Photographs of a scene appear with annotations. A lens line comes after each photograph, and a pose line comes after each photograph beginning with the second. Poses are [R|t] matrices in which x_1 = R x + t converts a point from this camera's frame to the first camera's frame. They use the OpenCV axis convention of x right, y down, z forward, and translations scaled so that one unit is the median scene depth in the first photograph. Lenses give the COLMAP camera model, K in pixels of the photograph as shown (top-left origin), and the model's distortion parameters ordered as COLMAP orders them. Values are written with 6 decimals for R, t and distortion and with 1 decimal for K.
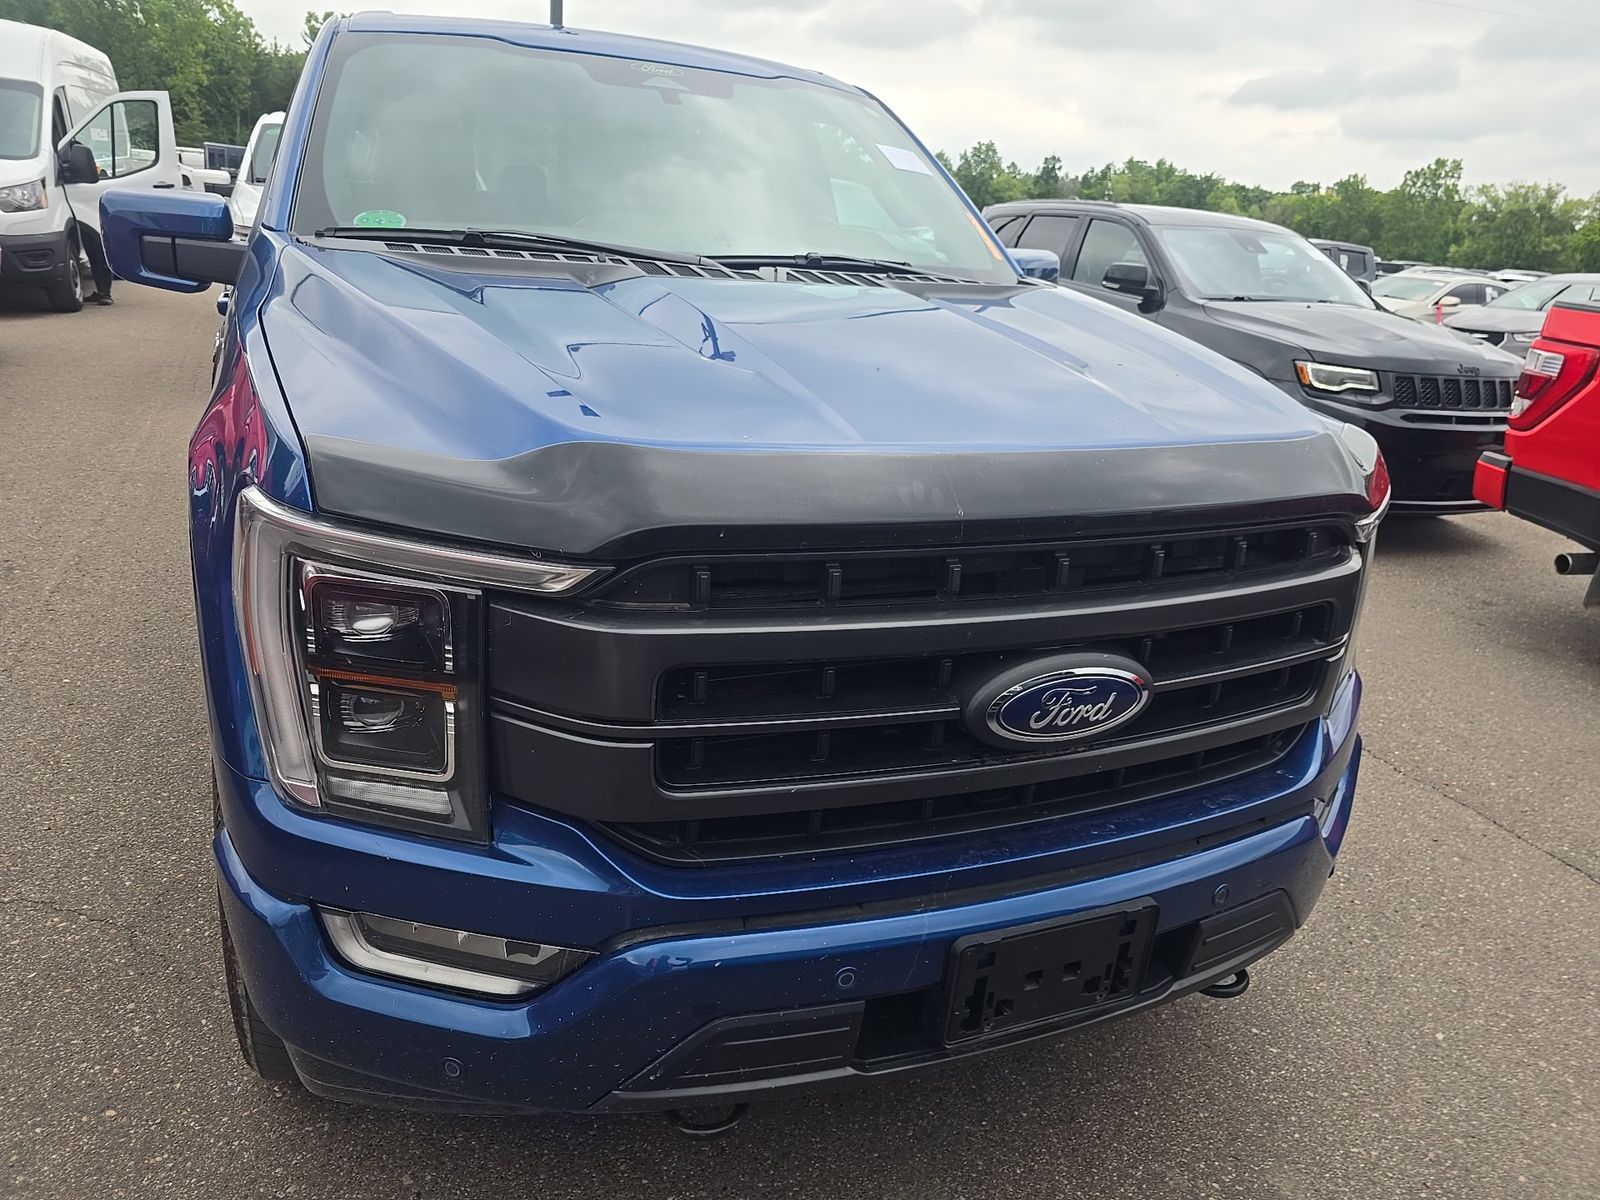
lens RADIAL K [[1079.6, 0, 801.6], [0, 1079.6, 589.5], [0, 0, 1]] dist [0.054851, -0.051257]
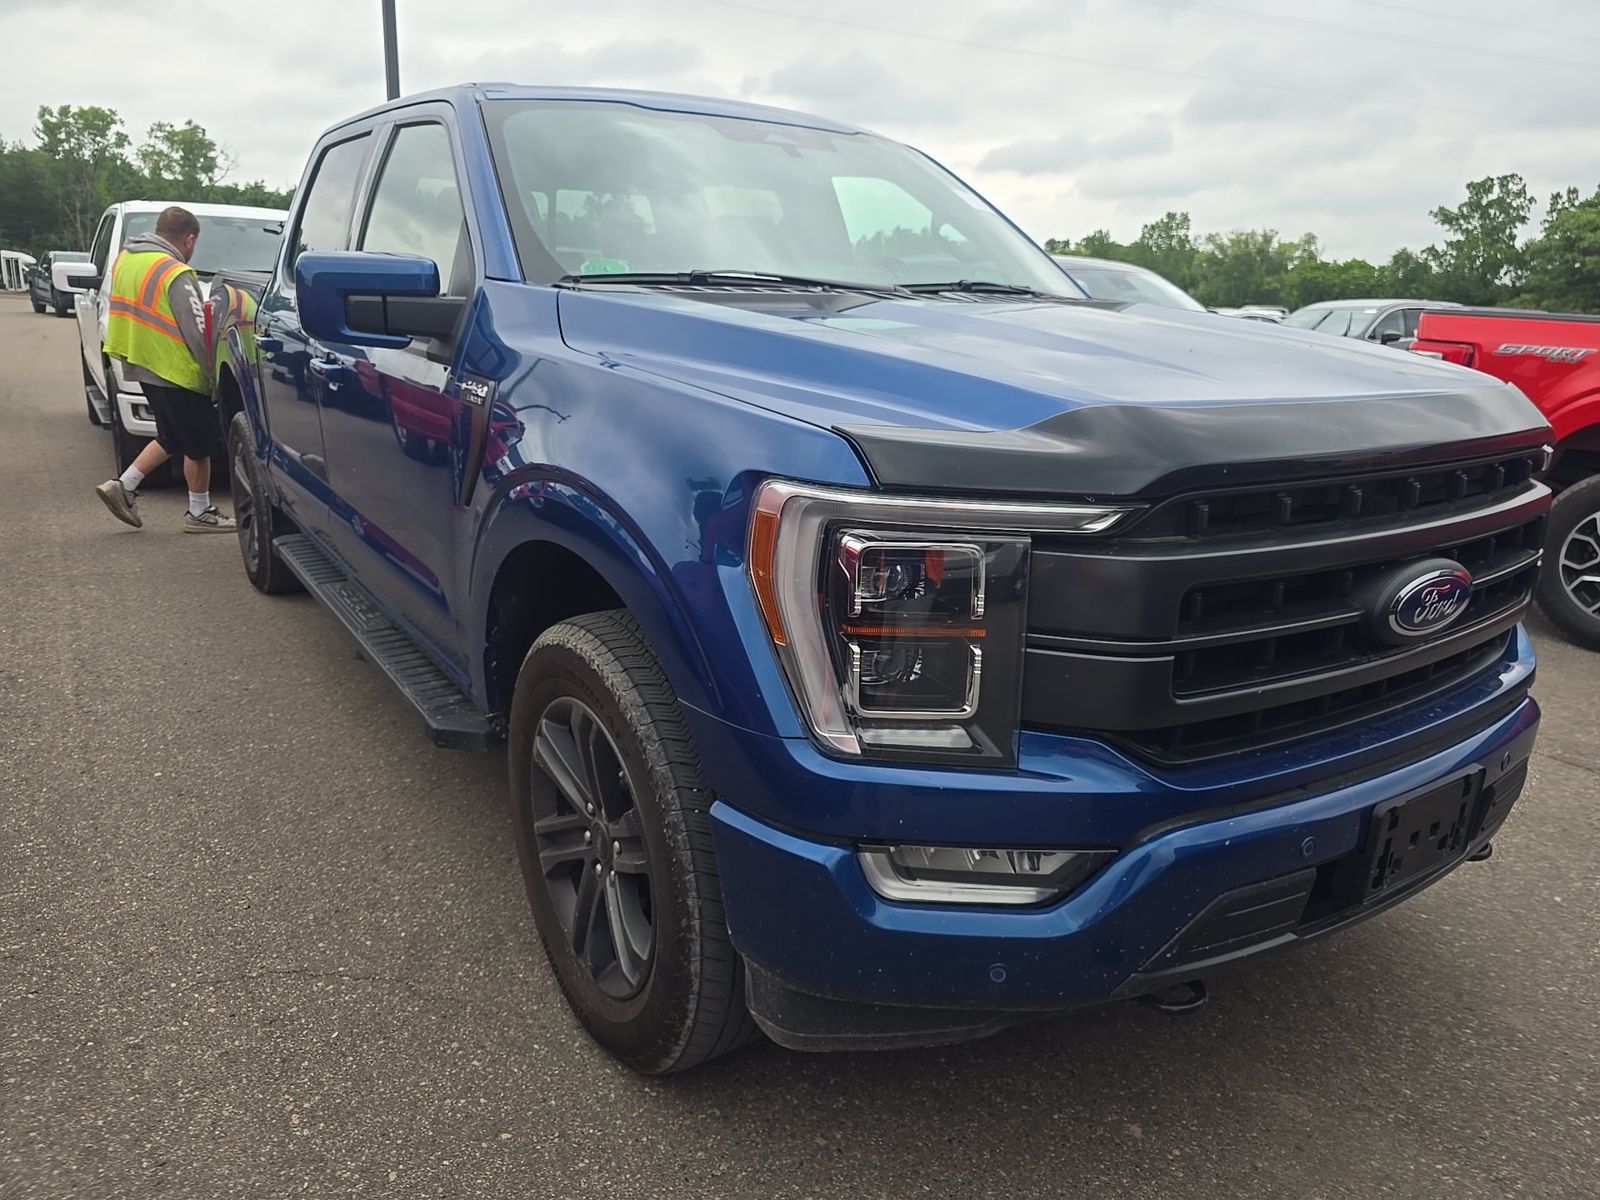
lens RADIAL K [[1079.6, 0, 801.0], [0, 1079.6, 598.0], [0, 0, 1]] dist [0.054851, -0.051257]
pose [[0.980887, -0.099305, 0.167328, -0.449210], [0.107968, 0.993203, -0.043476, 0.054319], [-0.161873, 0.060711, 0.984942, -0.062575]]
